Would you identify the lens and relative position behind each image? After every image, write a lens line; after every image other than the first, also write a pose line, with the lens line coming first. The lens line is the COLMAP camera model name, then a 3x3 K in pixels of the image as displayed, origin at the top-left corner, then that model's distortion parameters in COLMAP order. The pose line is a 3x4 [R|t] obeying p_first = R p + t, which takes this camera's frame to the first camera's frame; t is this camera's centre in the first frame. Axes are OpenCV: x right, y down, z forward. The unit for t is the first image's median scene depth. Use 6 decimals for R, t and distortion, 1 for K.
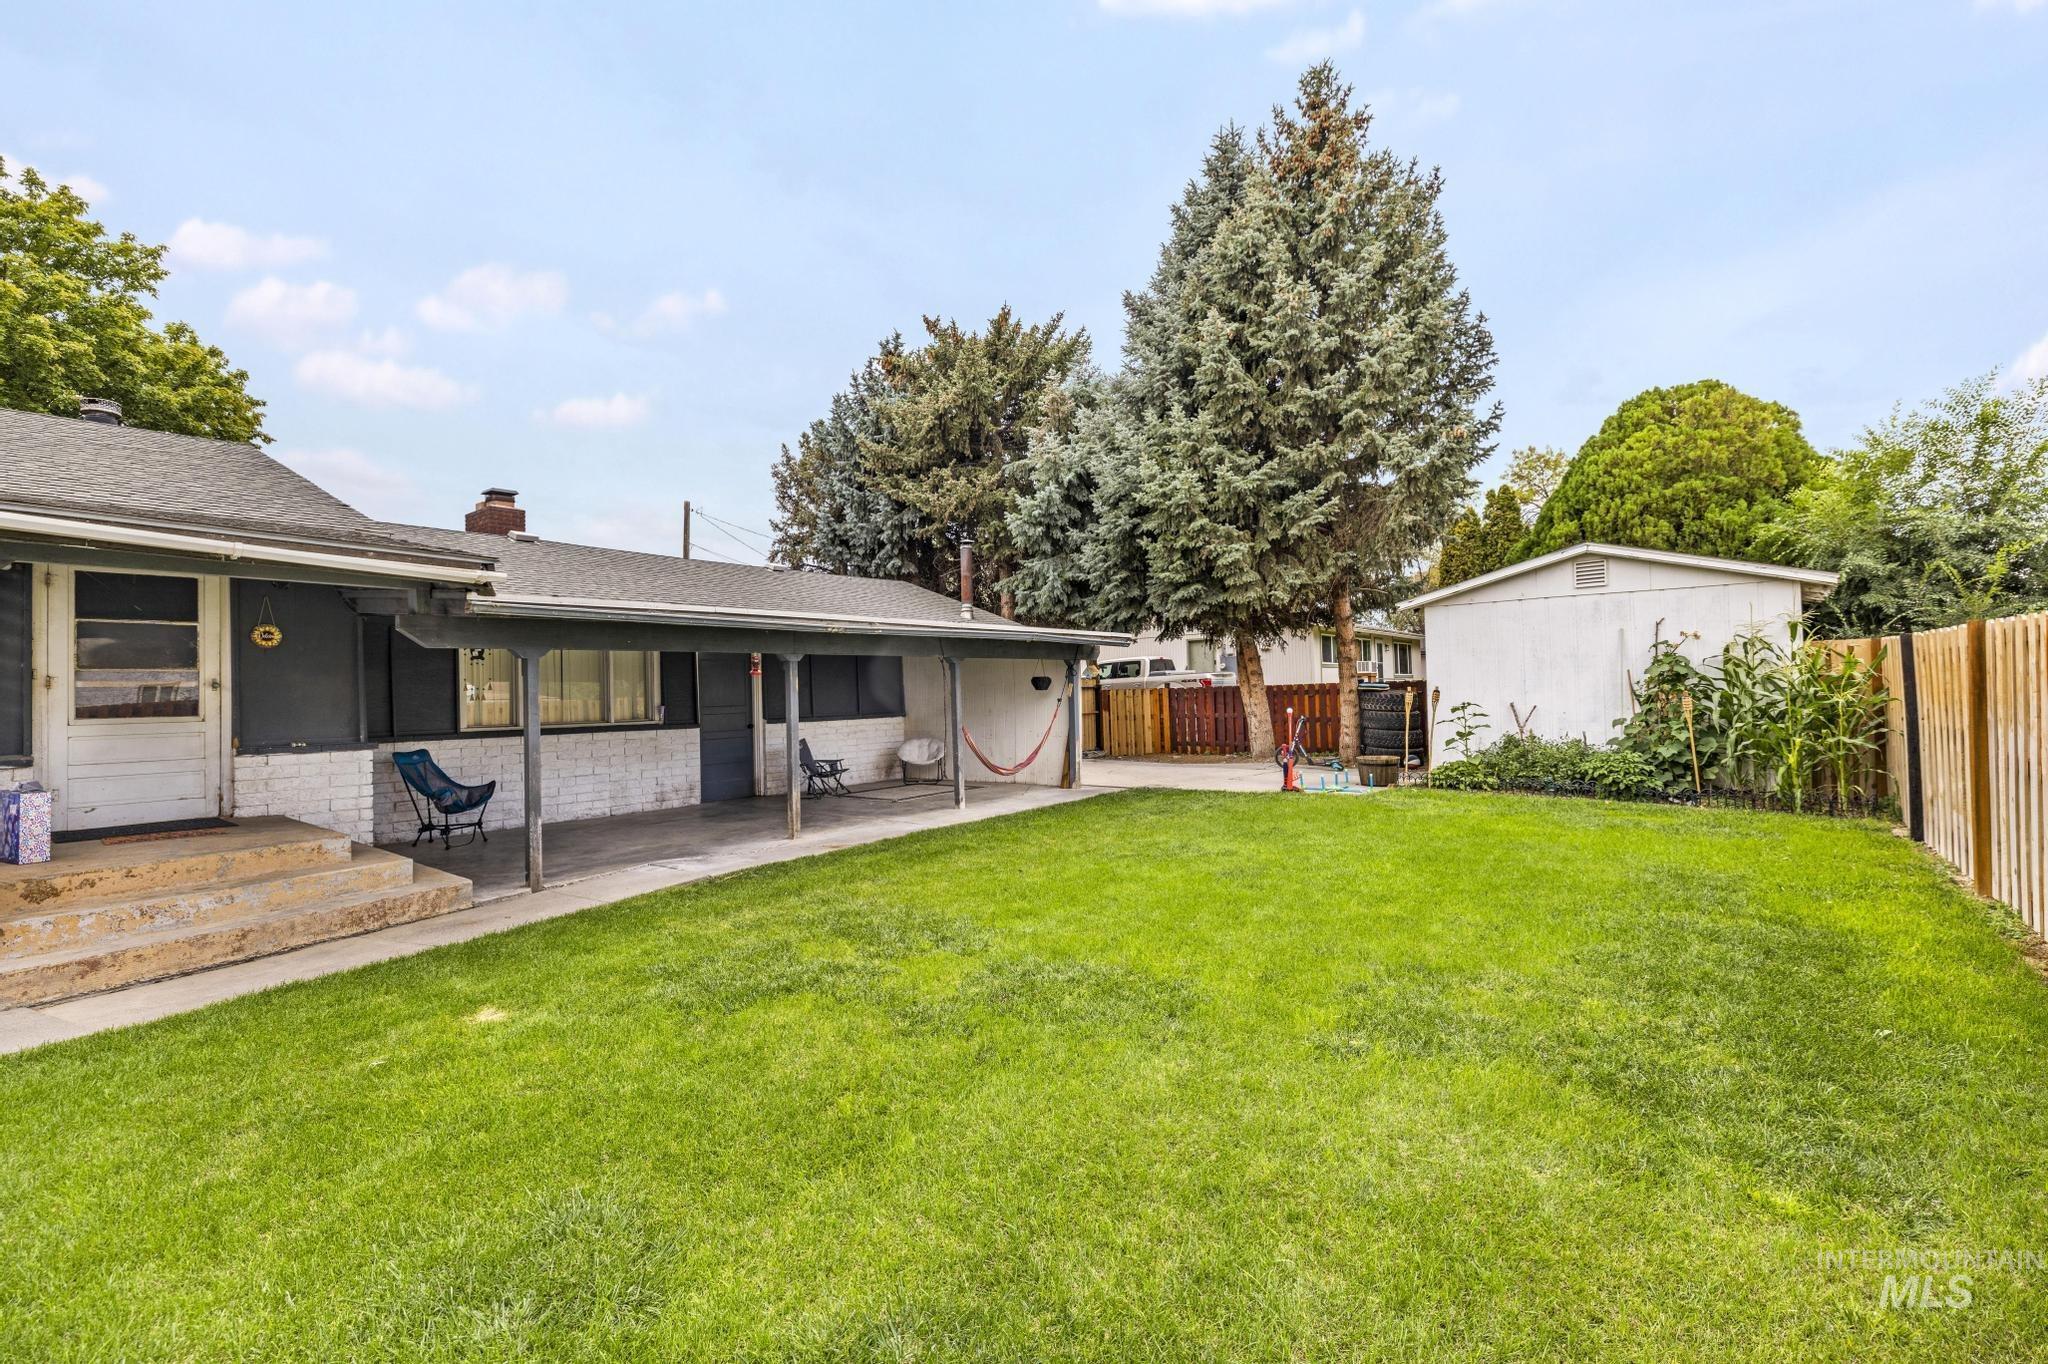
lens RADIAL K [[896.3, 0, 1019.6], [0, 896.3, 664.8], [0, 0, 1]] dist [0.000649, 0.000108]
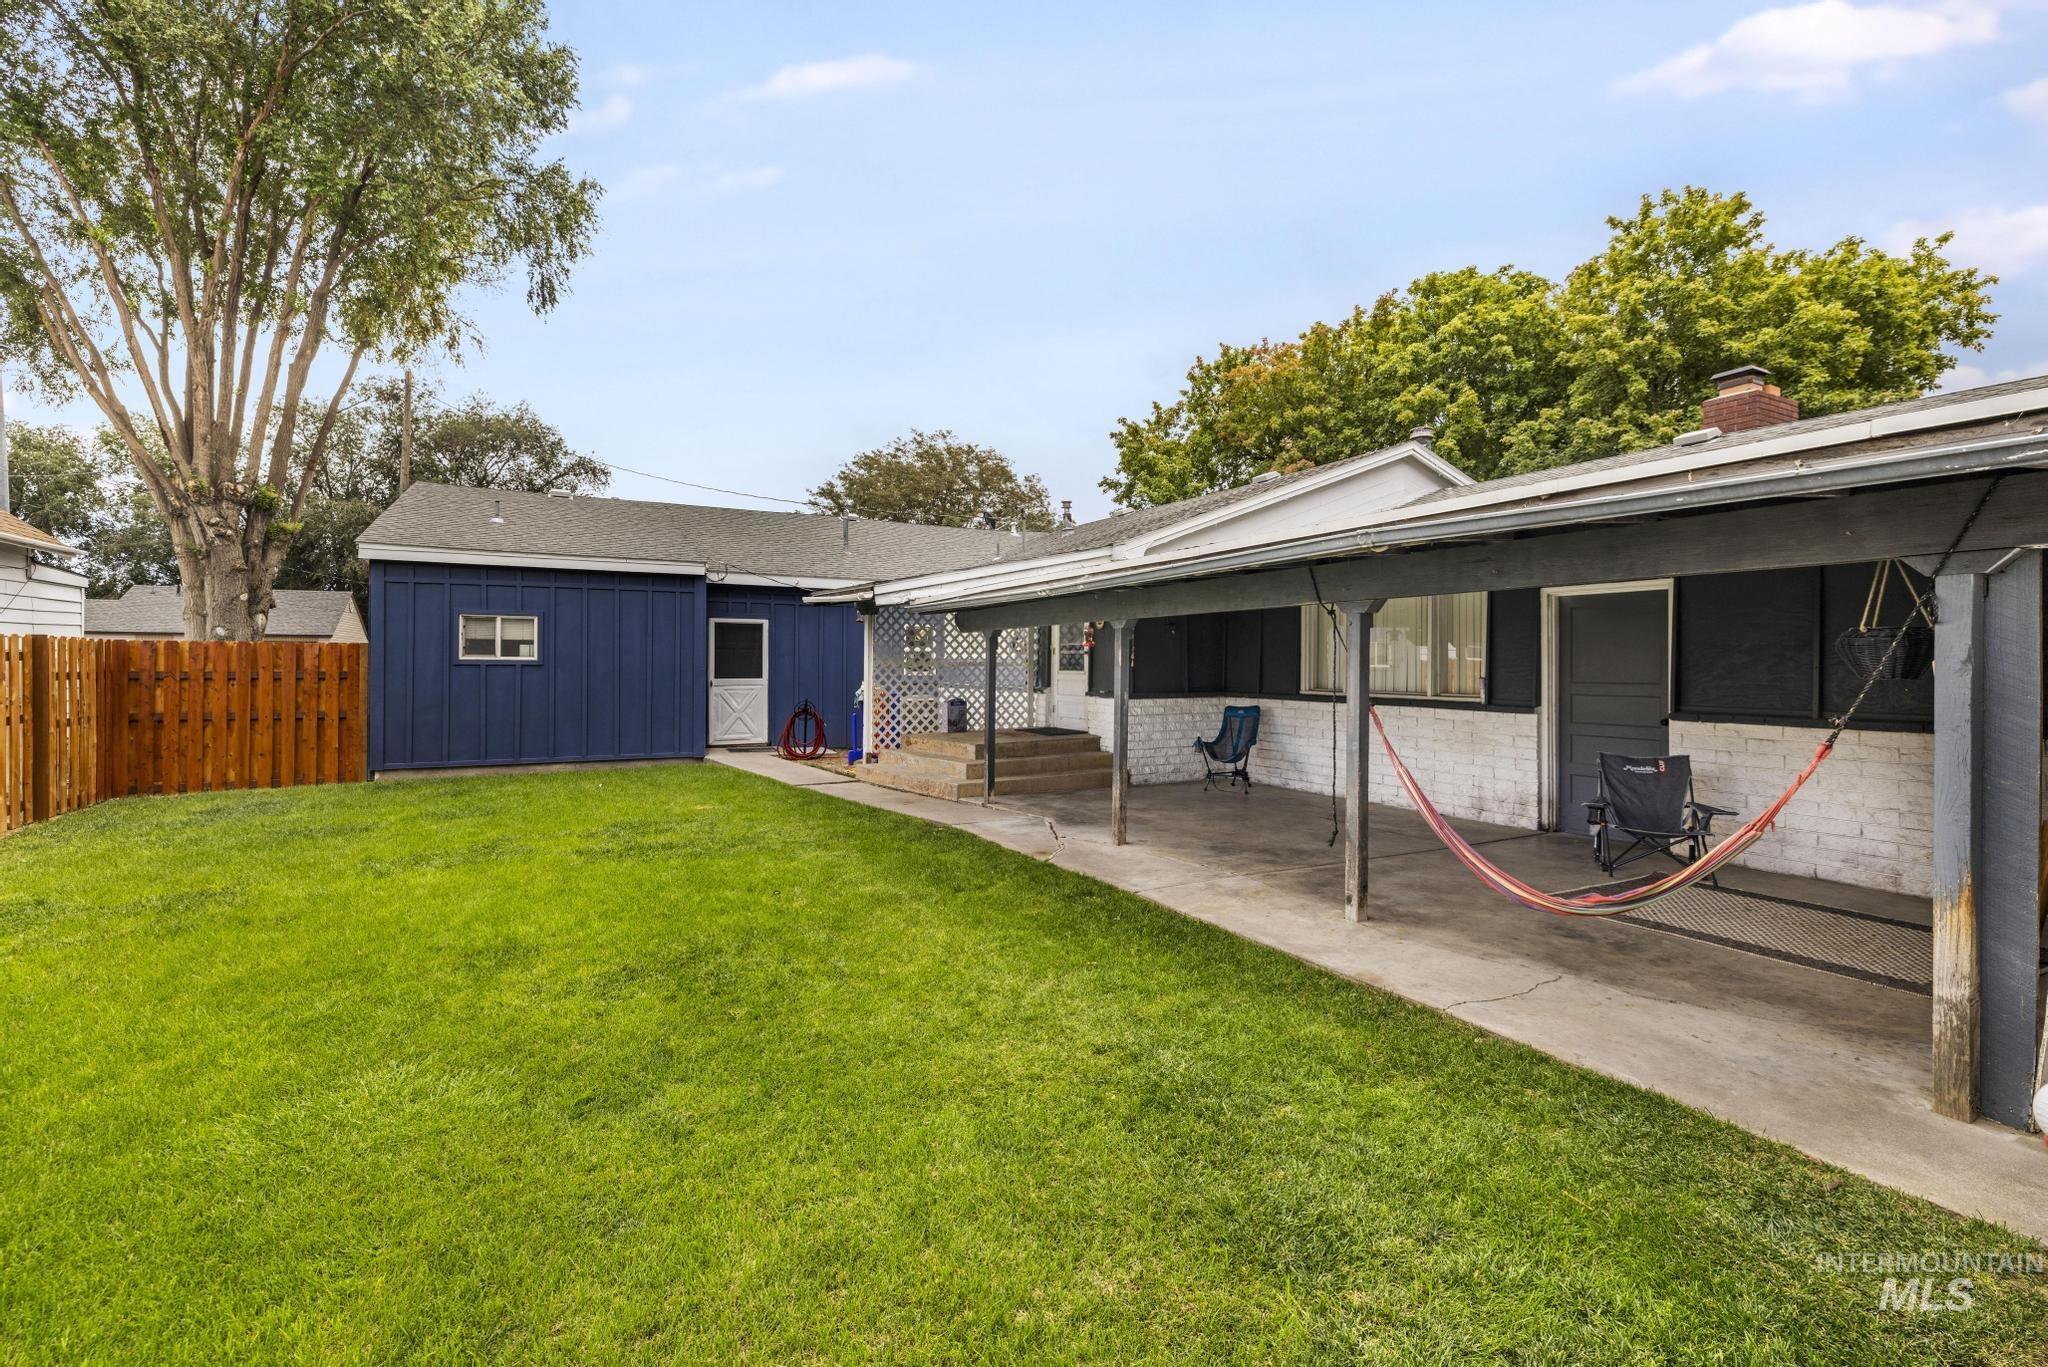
lens RADIAL K [[896.3, 0, 1019.6], [0, 896.3, 666.3], [0, 0, 1]] dist [0.000649, 0.000108]
pose [[-0.406291, 0.021239, -0.913497, 0.751356], [0.033786, 0.999395, 0.008210, 0.036624], [0.913119, -0.027527, -0.406763, 1.805610]]
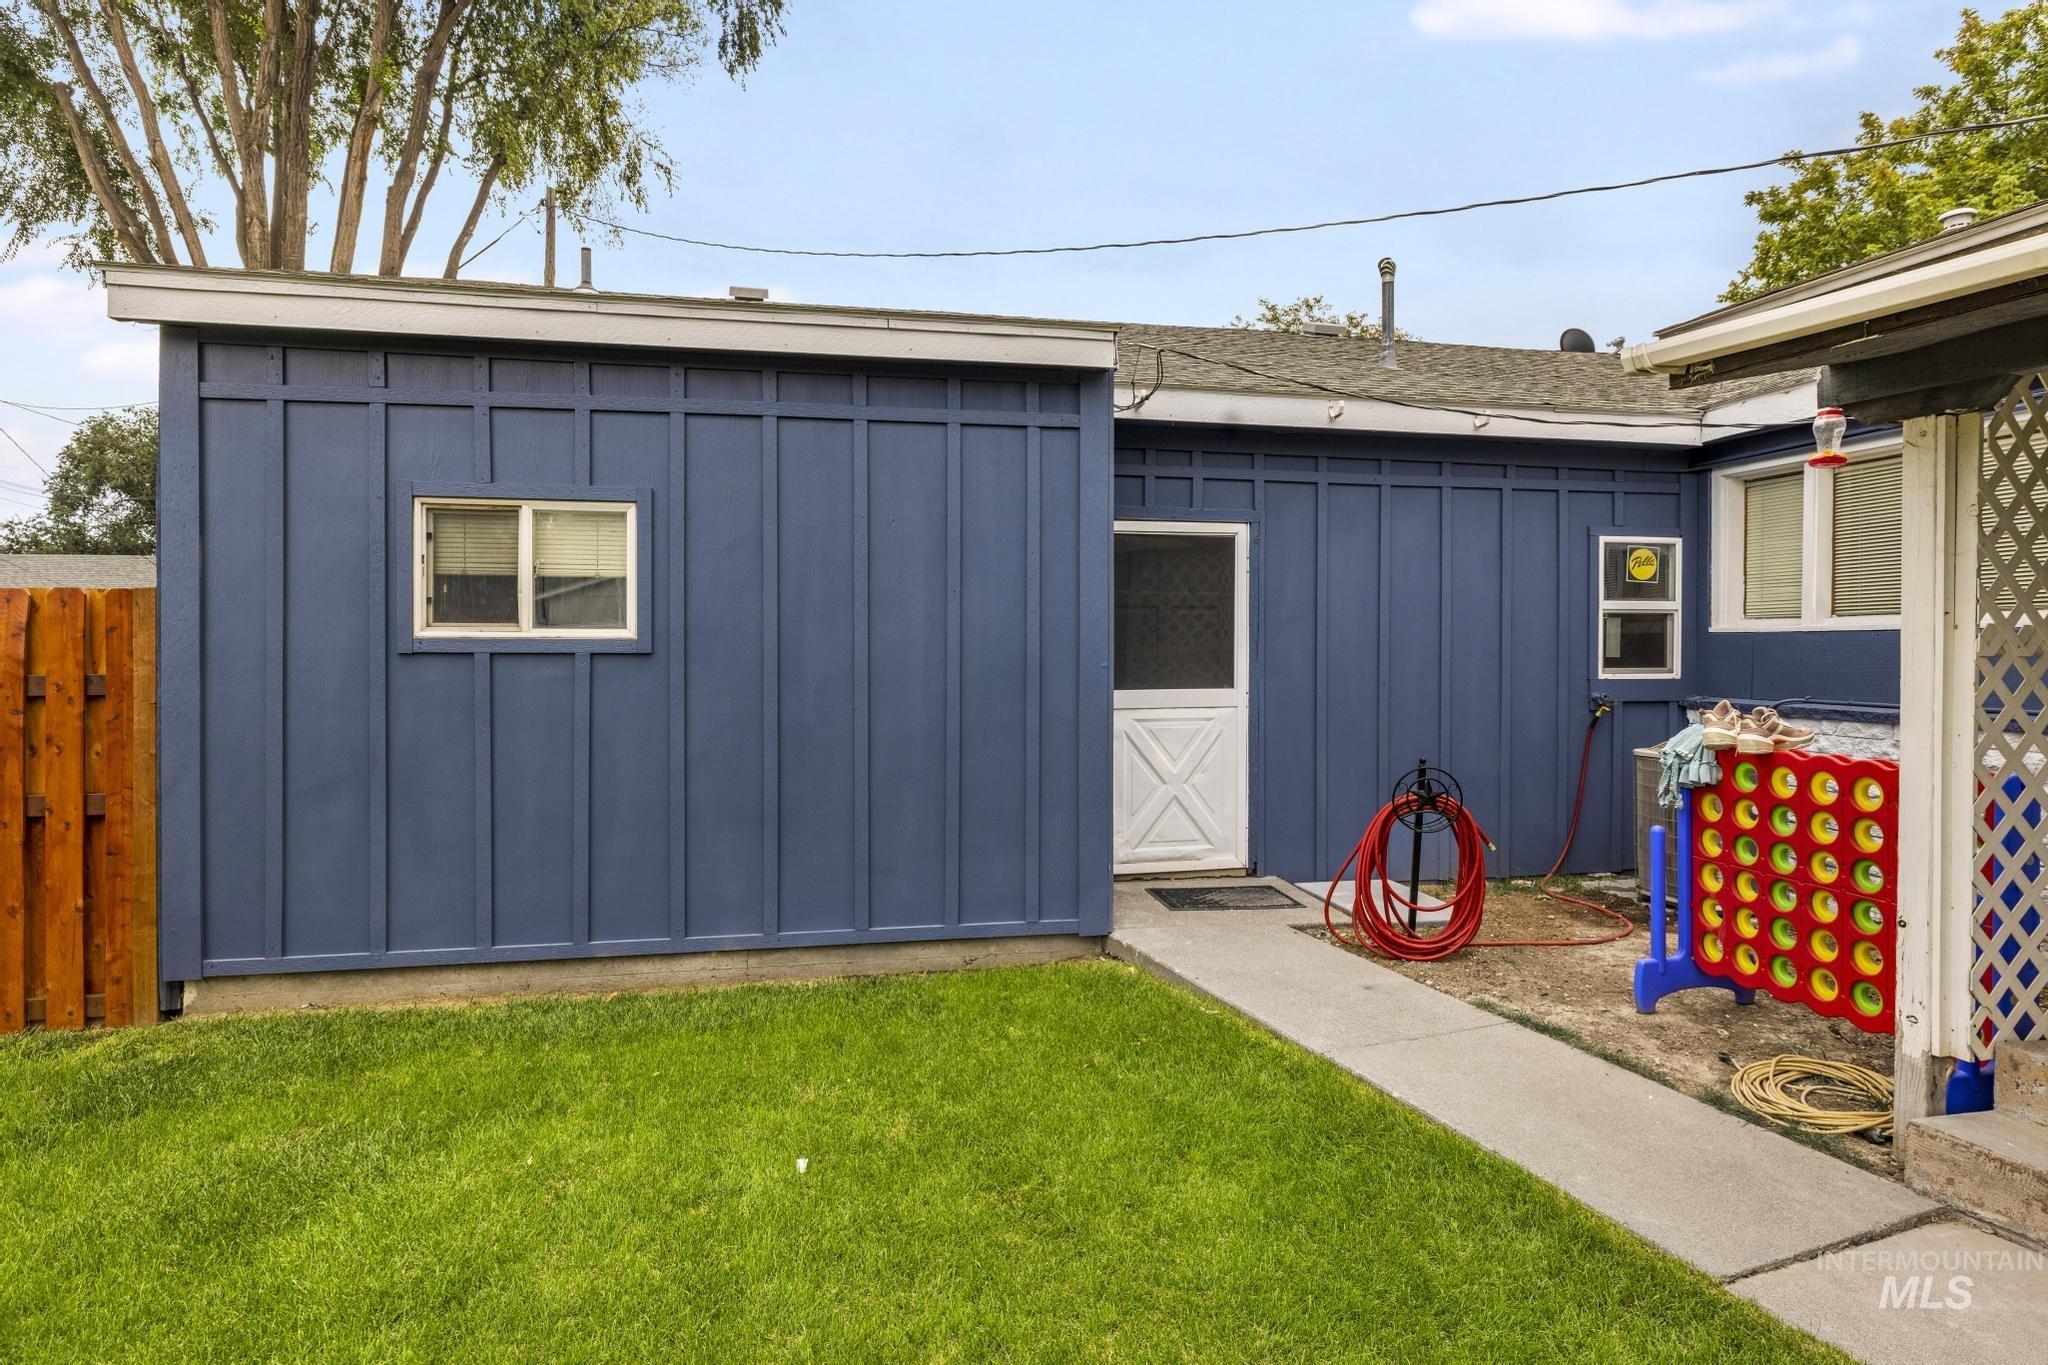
lens RADIAL K [[1177.1, 0, 1024.0], [0, 1177.1, 682.5], [0, 0, 1]] dist [-0.001049, 0.000089]
pose [[-0.645101, 0.042364, -0.762922, 0.289328], [0.038674, 0.998992, 0.022771, 0.031362], [0.763118, -0.014815, -0.646089, 1.287522]]
